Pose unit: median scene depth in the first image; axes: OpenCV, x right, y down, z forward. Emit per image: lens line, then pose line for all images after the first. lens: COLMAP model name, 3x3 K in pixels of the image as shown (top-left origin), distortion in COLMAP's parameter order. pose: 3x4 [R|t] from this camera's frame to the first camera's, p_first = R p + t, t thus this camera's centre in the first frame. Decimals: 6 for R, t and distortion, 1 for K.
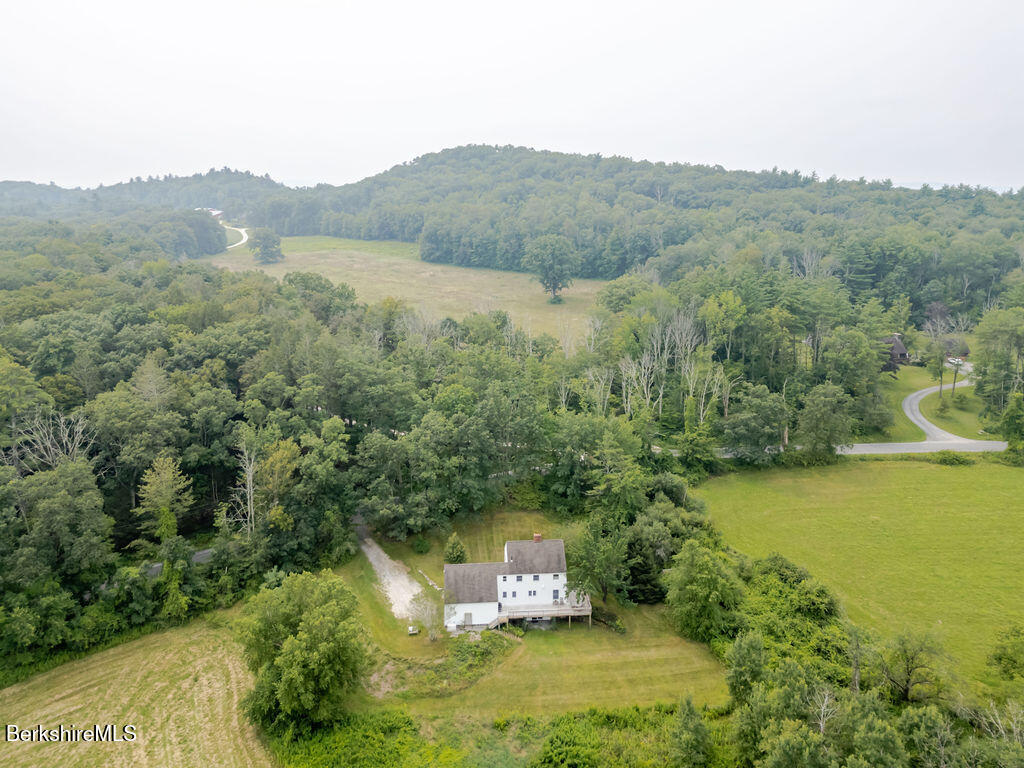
lens RADIAL K [[719.8, 0, 512.0], [0, 719.8, 384.0], [0, 0, 1]] dist [0.041087, -0.001303]
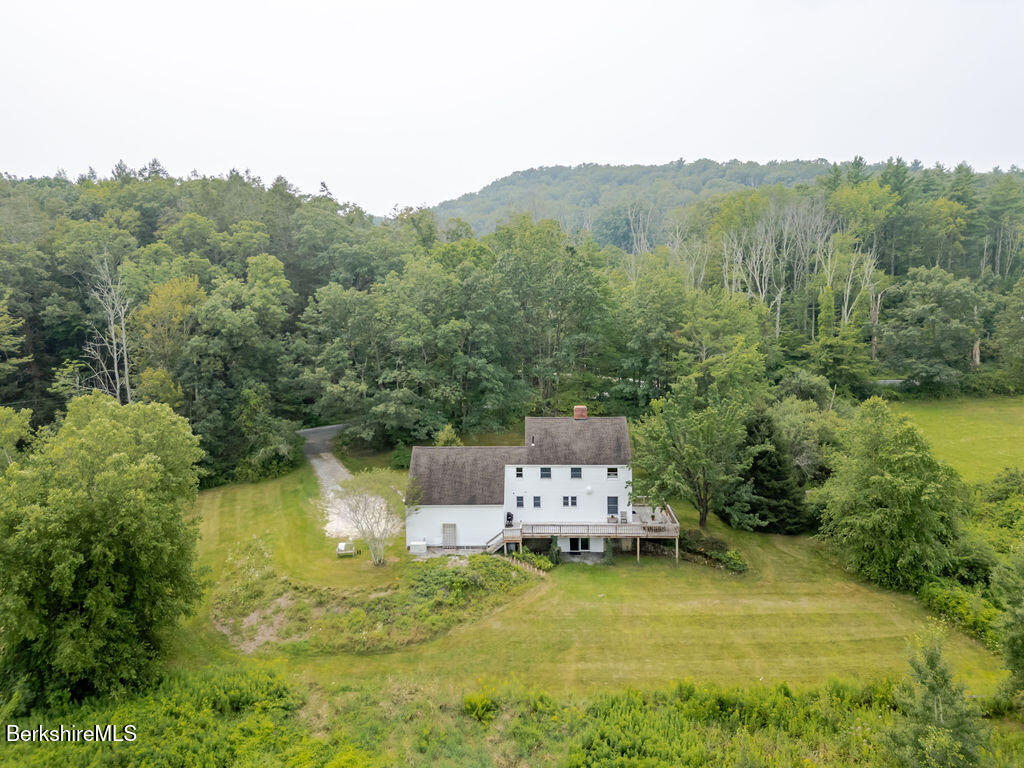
lens RADIAL K [[707.1, 0, 511.2], [0, 707.1, 423.9], [0, 0, 1]] dist [0.076372, -0.073631]
pose [[0.992995, -0.008305, -0.117868, 0.050811], [0.002521, 0.998789, -0.049130, 0.270830], [0.118134, 0.048489, 0.991813, 0.474781]]
